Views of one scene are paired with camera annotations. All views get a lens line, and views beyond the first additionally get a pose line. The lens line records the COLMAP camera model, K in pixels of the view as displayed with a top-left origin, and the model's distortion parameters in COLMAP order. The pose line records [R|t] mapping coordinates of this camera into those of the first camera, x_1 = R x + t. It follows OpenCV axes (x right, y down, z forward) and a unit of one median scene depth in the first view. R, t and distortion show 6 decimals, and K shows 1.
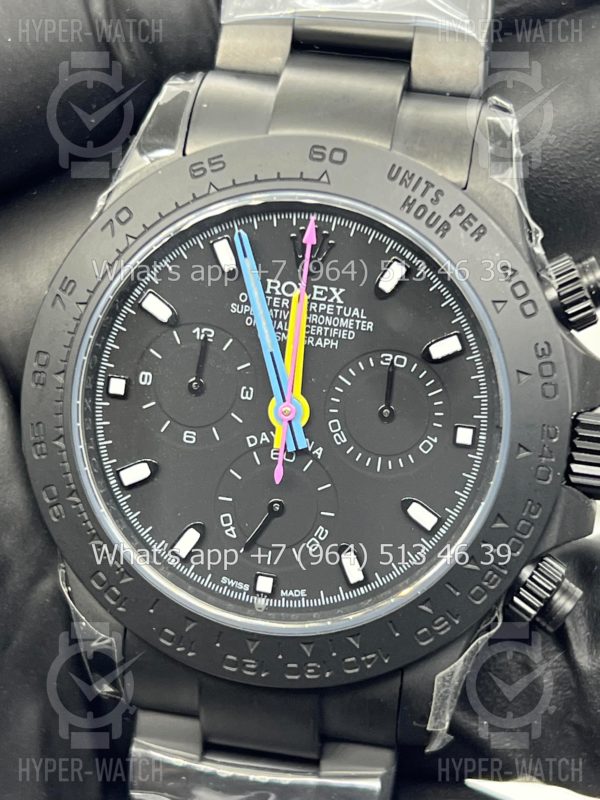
lens RADIAL K [[1948.4, 0, 307.9], [0, 1948.4, 400.4], [0, 0, 1]] dist [0.245455, 0.000000]
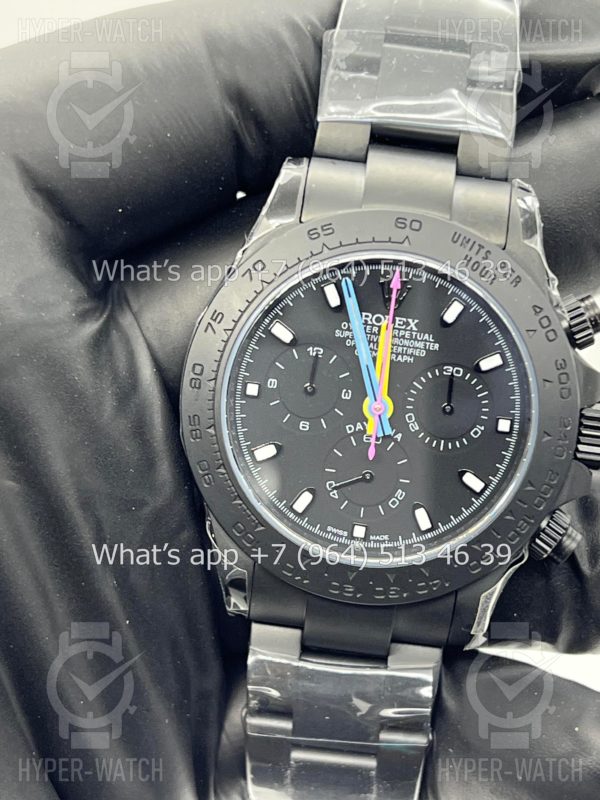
lens RADIAL K [[1948.4, 0, 299.5], [0, 1948.4, 404.8], [0, 0, 1]] dist [0.245455, 0.000000]
pose [[0.994297, -0.002353, 0.106617, -0.214229], [-0.001381, 0.999389, 0.034930, -0.045135], [-0.106634, -0.034878, 0.993686, -0.379053]]
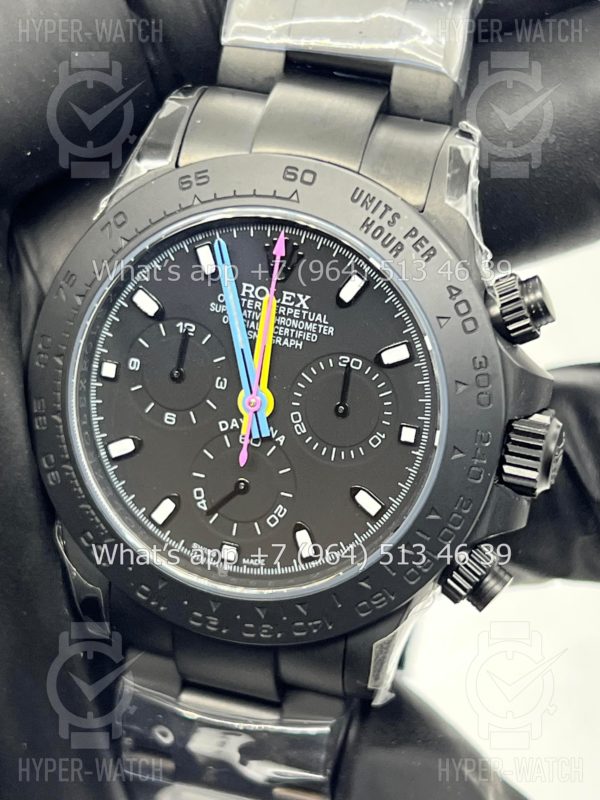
lens RADIAL K [[1948.4, 0, 305.6], [0, 1948.4, 404.2], [0, 0, 1]] dist [0.245455, 0.000000]
pose [[0.992814, 0.057647, -0.104868, 0.136419], [-0.049261, 0.995507, 0.080871, -0.085544], [0.109059, -0.075124, 0.991193, -0.109629]]
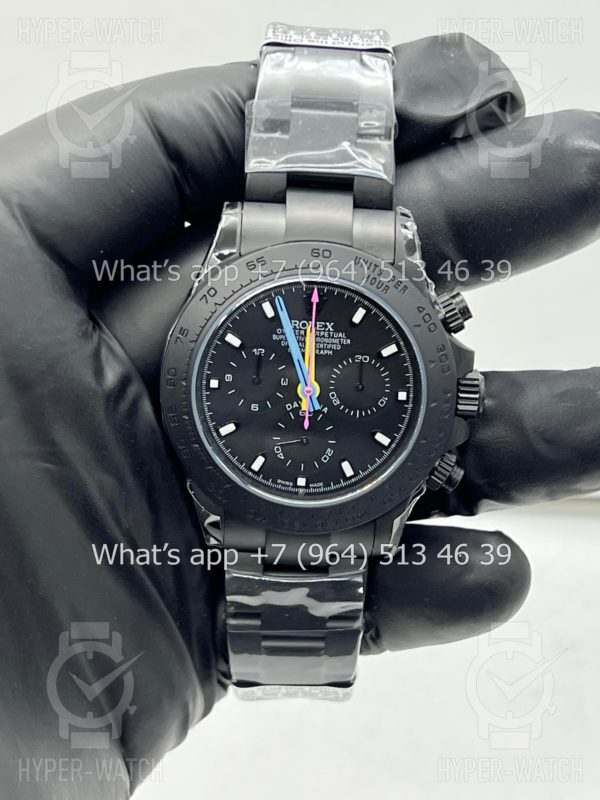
lens RADIAL K [[1948.4, 0, 314.4], [0, 1948.4, 434.0], [0, 0, 1]] dist [0.245455, 0.000000]
pose [[0.983344, -0.092860, 0.156240, -0.300899], [0.069416, 0.986347, 0.149336, -0.232243], [-0.167974, -0.136003, 0.976365, -0.835549]]
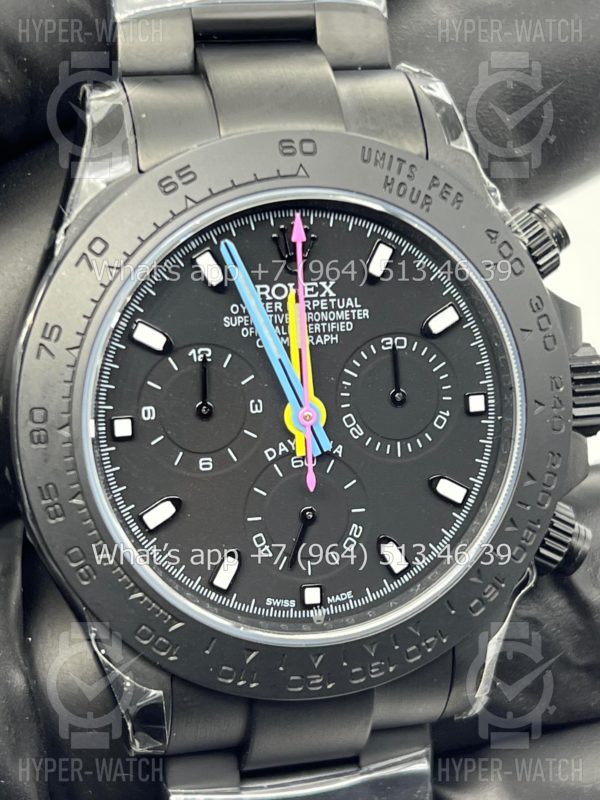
lens RADIAL K [[1948.4, 0, 303.2], [0, 1948.4, 405.2], [0, 0, 1]] dist [0.245455, 0.000000]
pose [[0.908728, -0.205001, 0.363576, -0.361293], [0.192300, 0.978748, 0.071227, -0.068615], [-0.370451, 0.005190, 0.928837, 0.101615]]
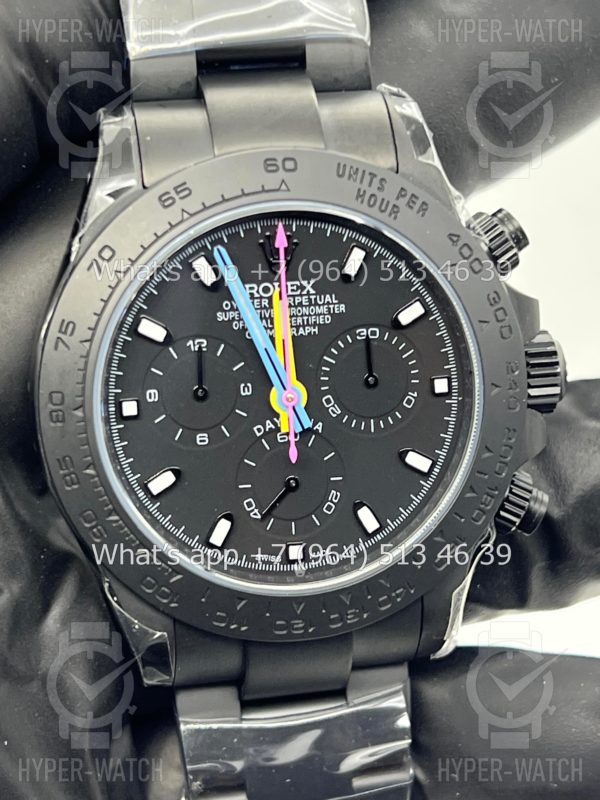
lens RADIAL K [[1948.4, 0, 300.1], [0, 1948.4, 400.5], [0, 0, 1]] dist [0.245455, 0.000000]
pose [[0.932437, -0.216181, 0.289529, -0.327425], [0.196800, 0.975847, 0.094829, -0.097272], [-0.303036, -0.031443, 0.952460, -0.066359]]
